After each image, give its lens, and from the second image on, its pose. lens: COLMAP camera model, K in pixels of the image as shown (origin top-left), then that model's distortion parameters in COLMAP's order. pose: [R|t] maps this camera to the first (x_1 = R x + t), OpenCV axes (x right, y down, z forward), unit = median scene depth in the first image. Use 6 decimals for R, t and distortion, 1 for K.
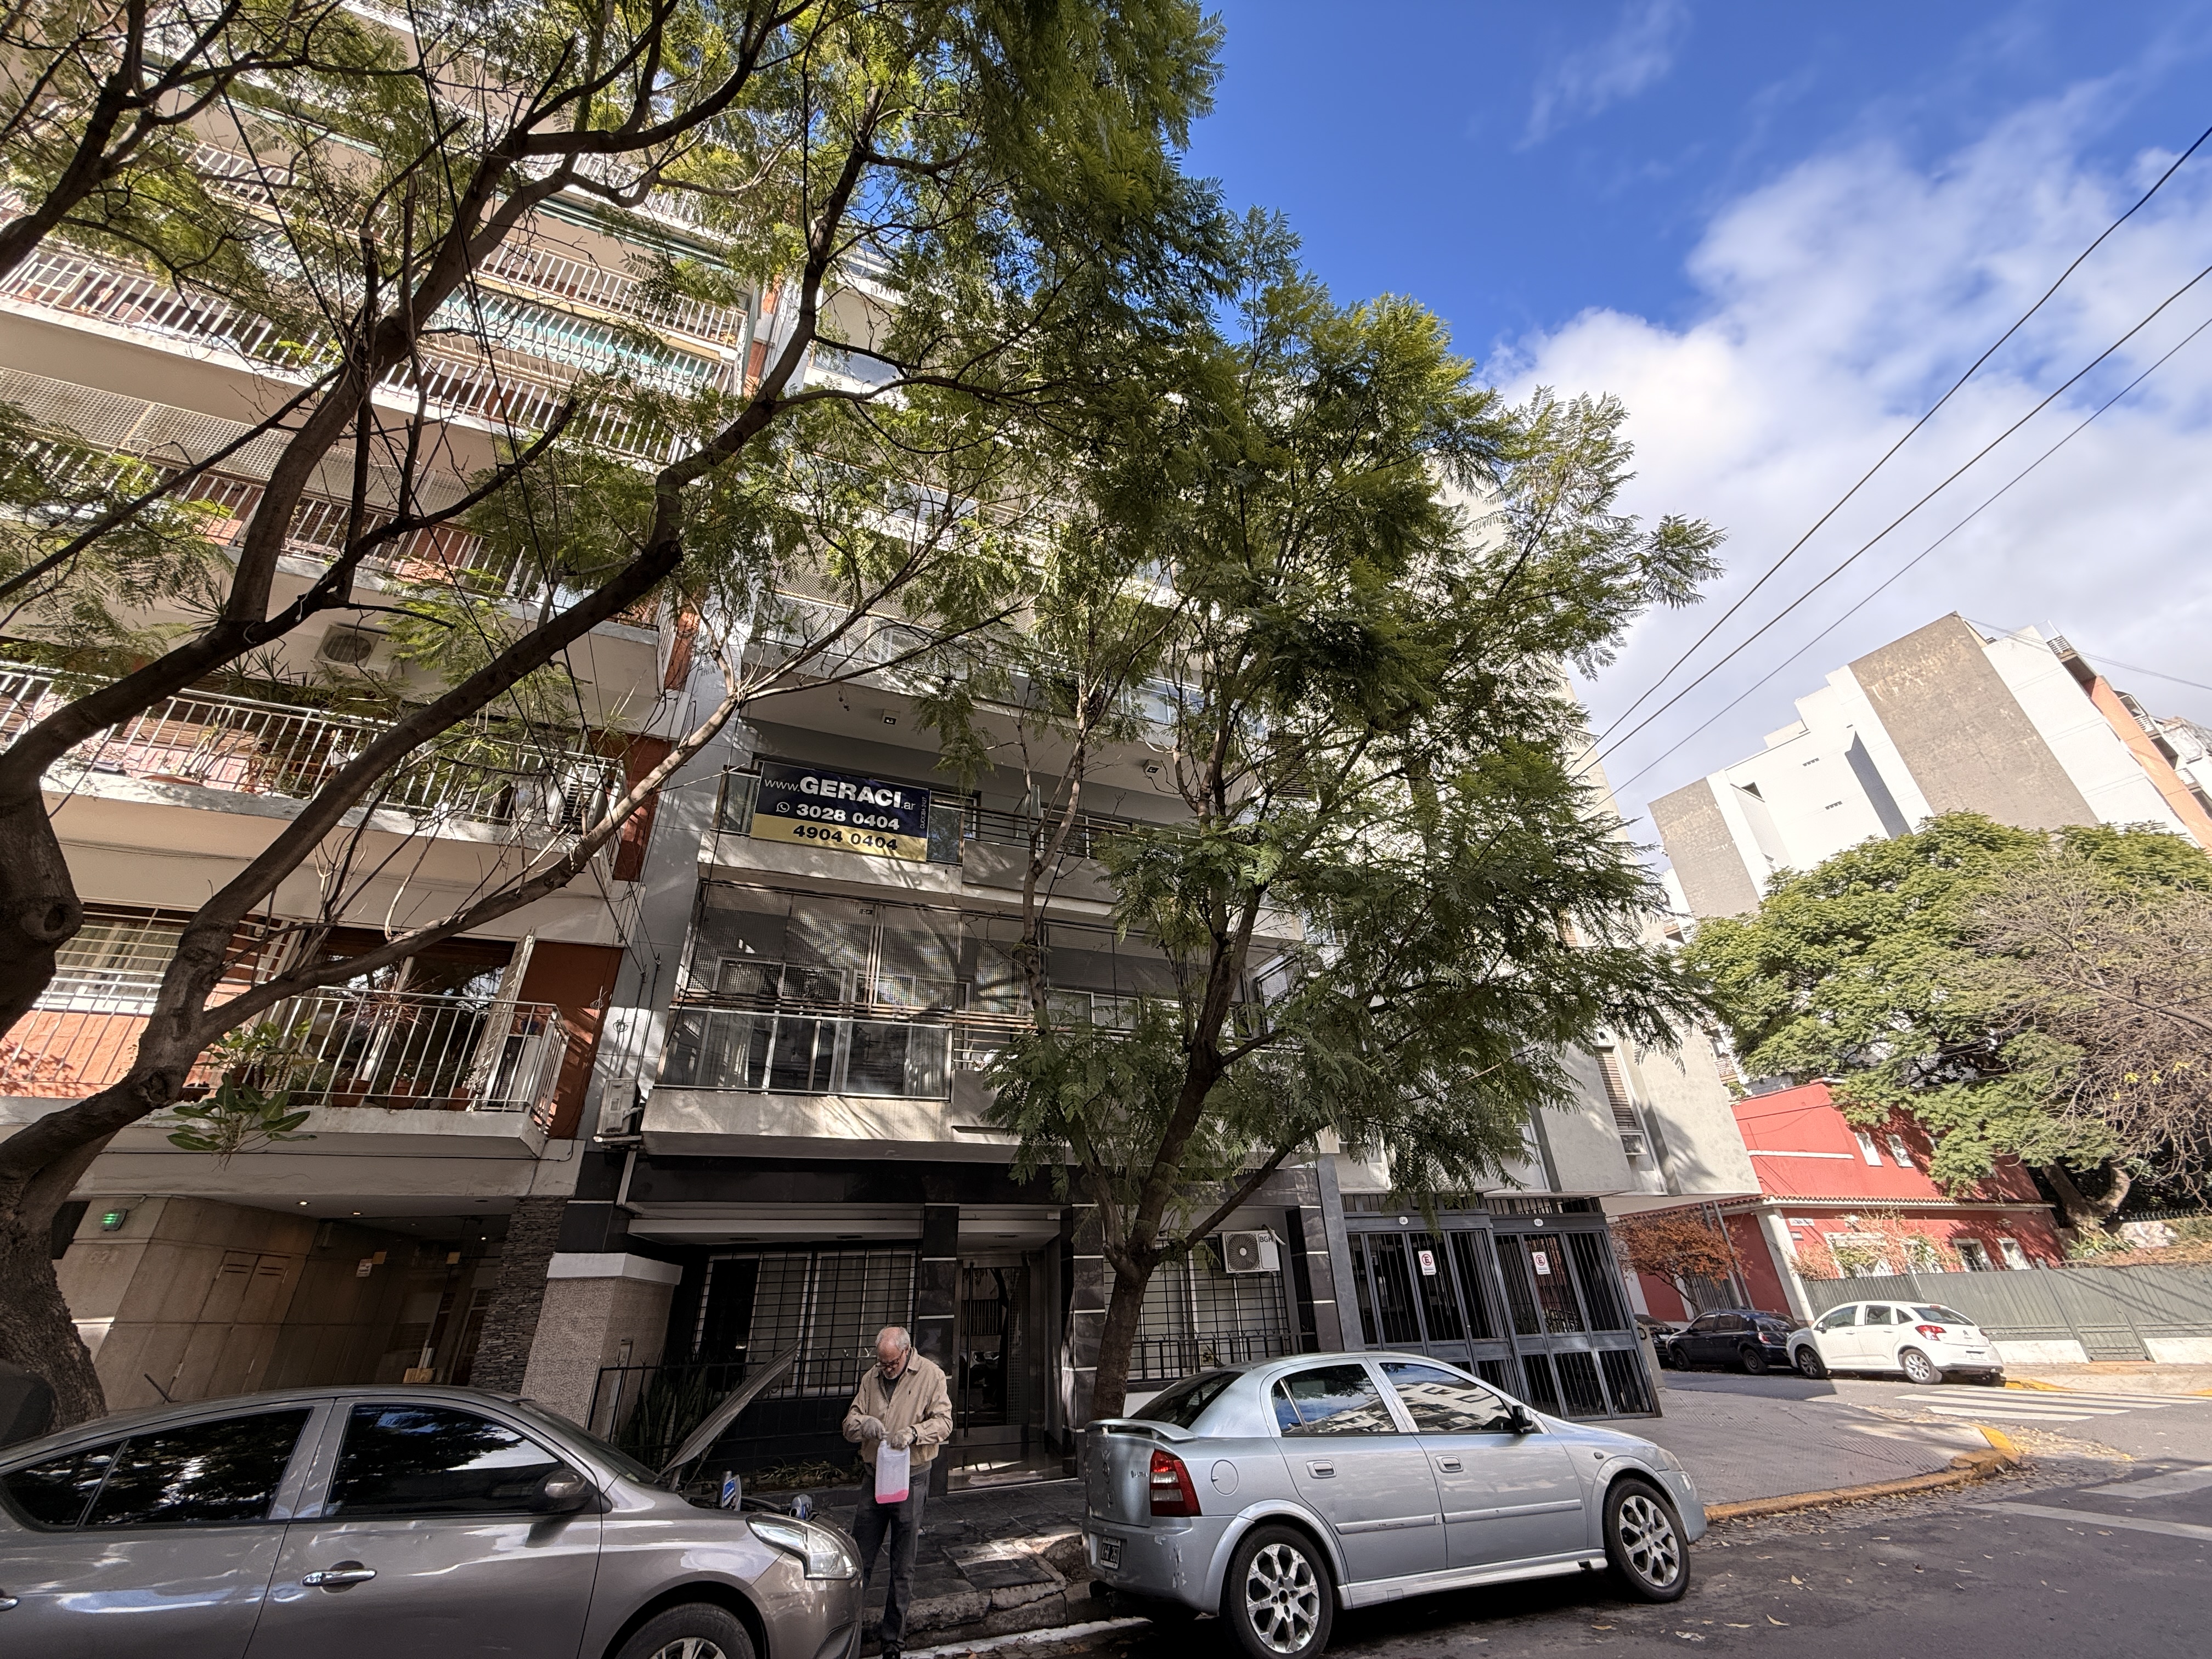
lens RADIAL K [[878.1, 0, 1103.6], [0, 878.1, 820.9], [0, 0, 1]] dist [-0.001067, 0.000525]
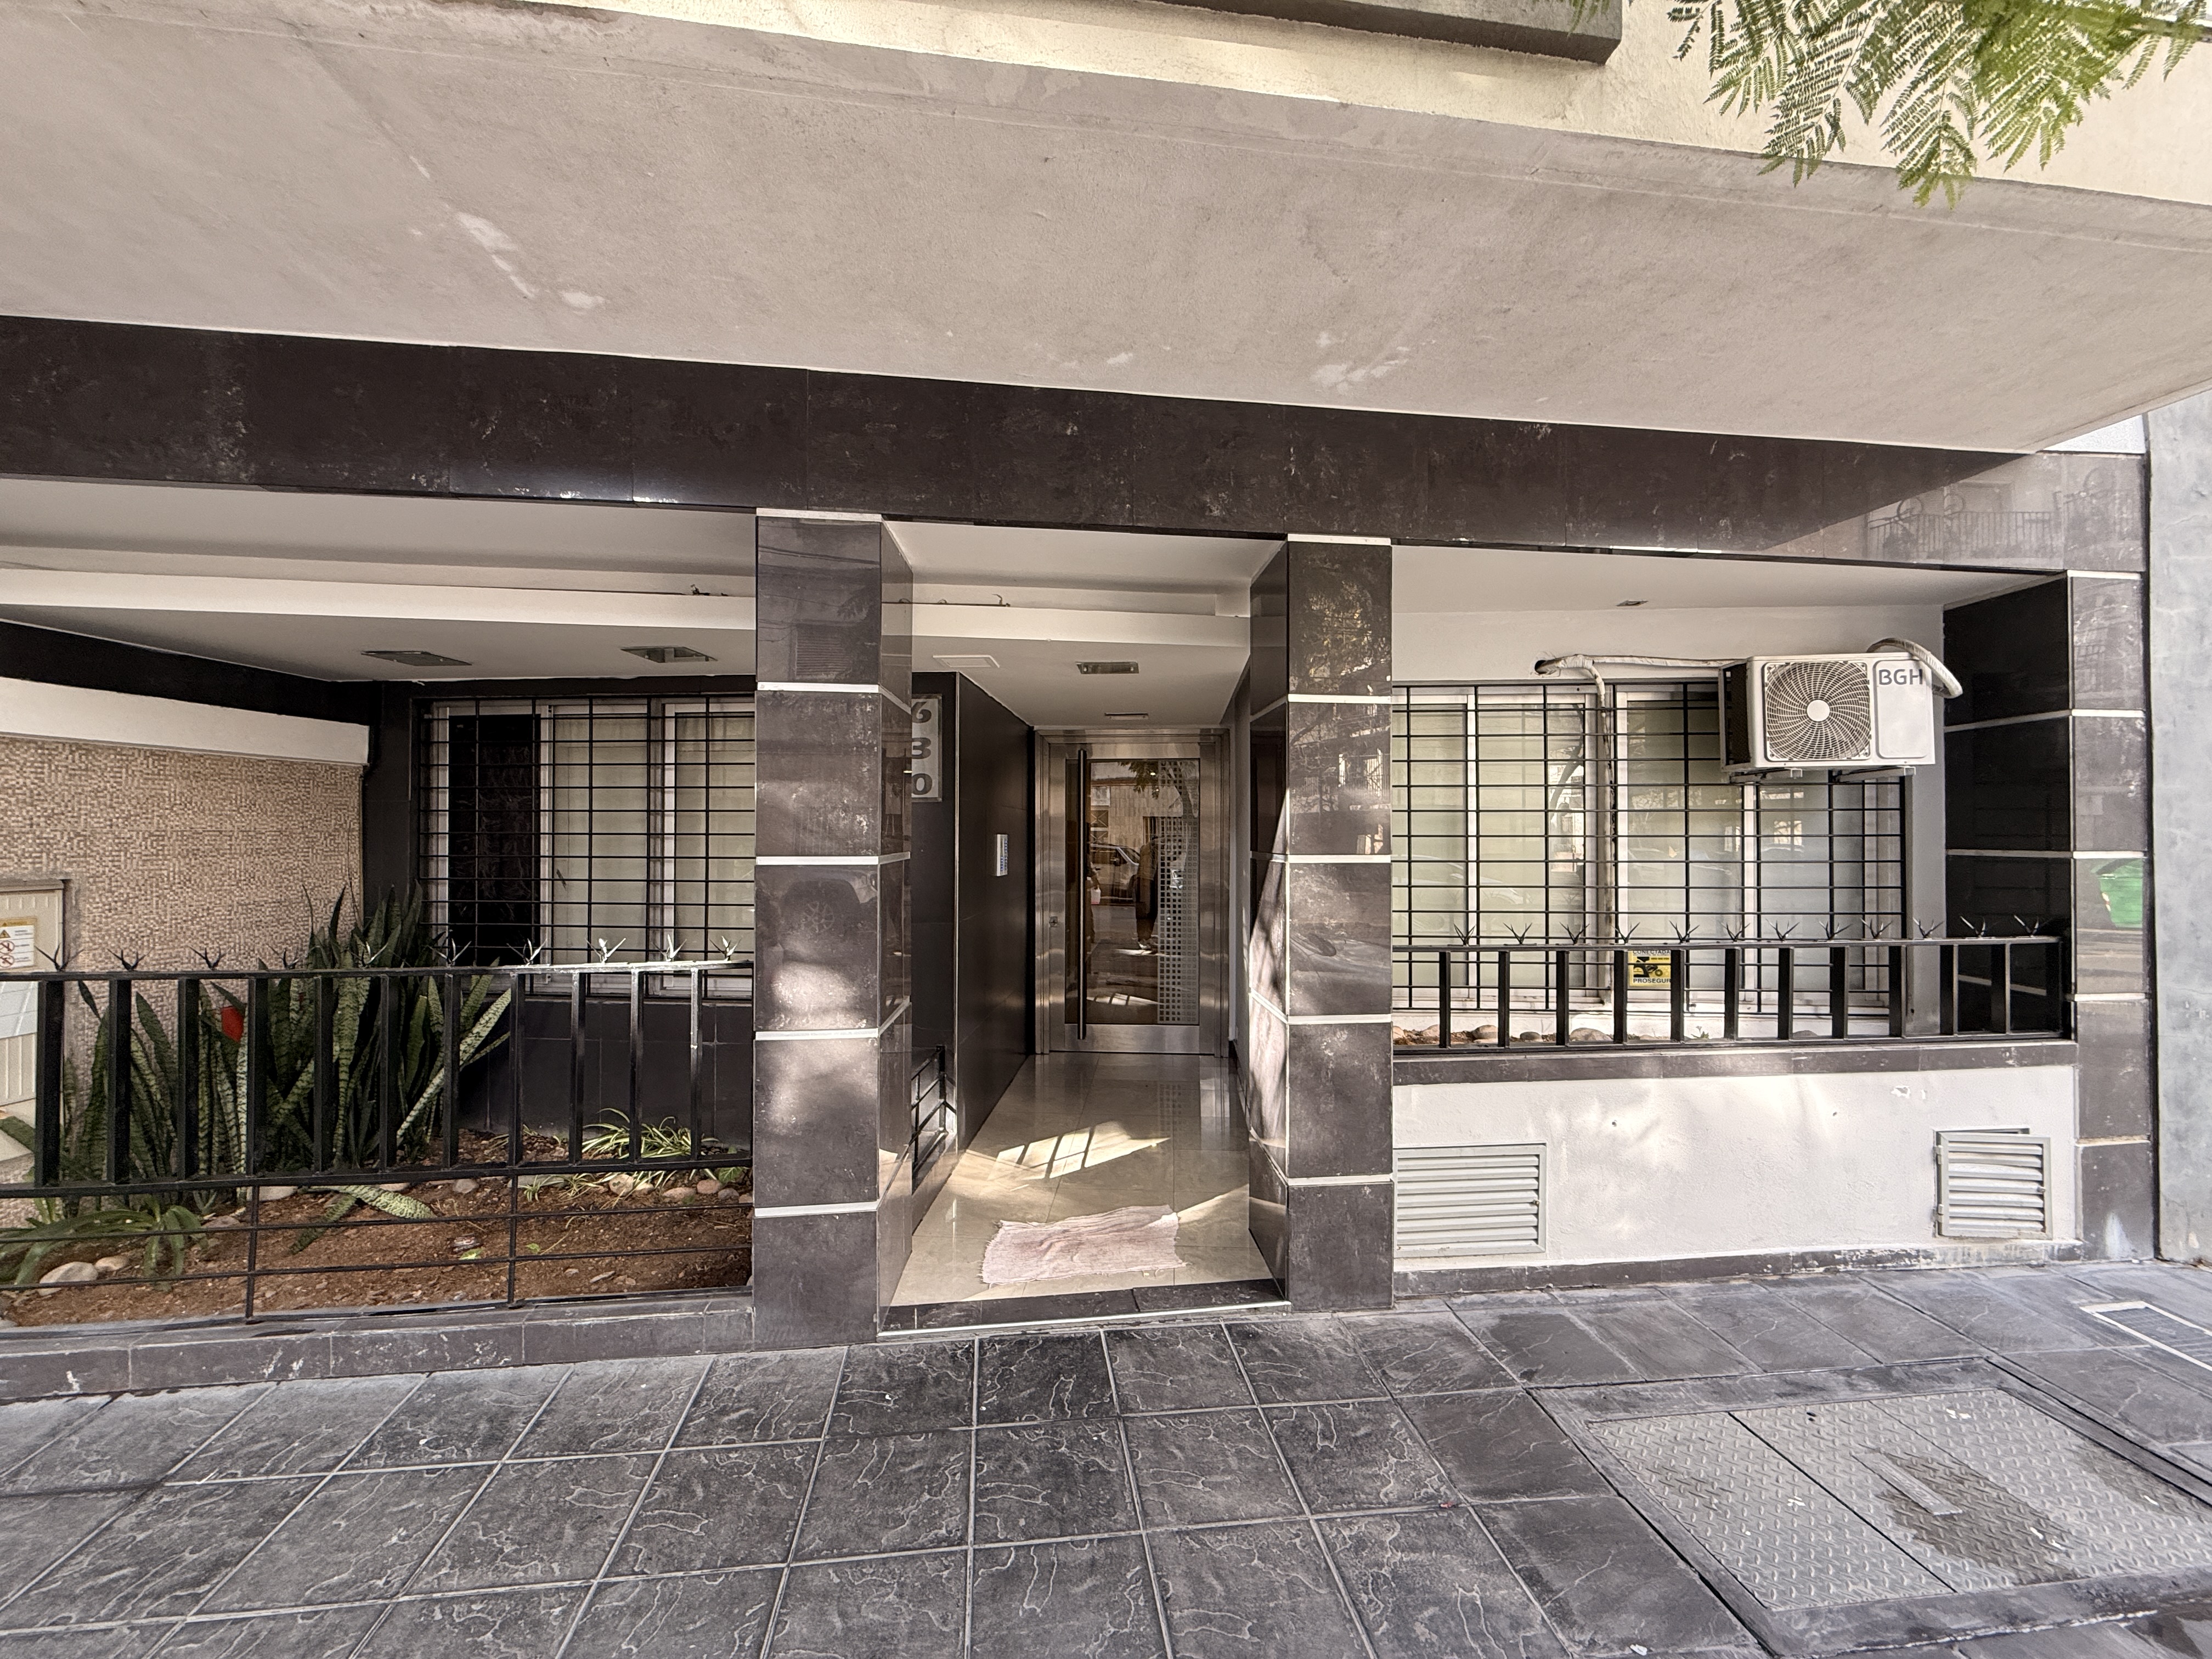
lens RADIAL K [[878.1, 0, 1099.4], [0, 878.1, 822.3], [0, 0, 1]] dist [-0.001067, 0.000525]
pose [[0.972513, 0.032669, -0.230546, -0.024871], [0.083748, 0.874777, 0.477233, 0.349840], [0.217267, -0.483422, 0.847996, 0.646218]]
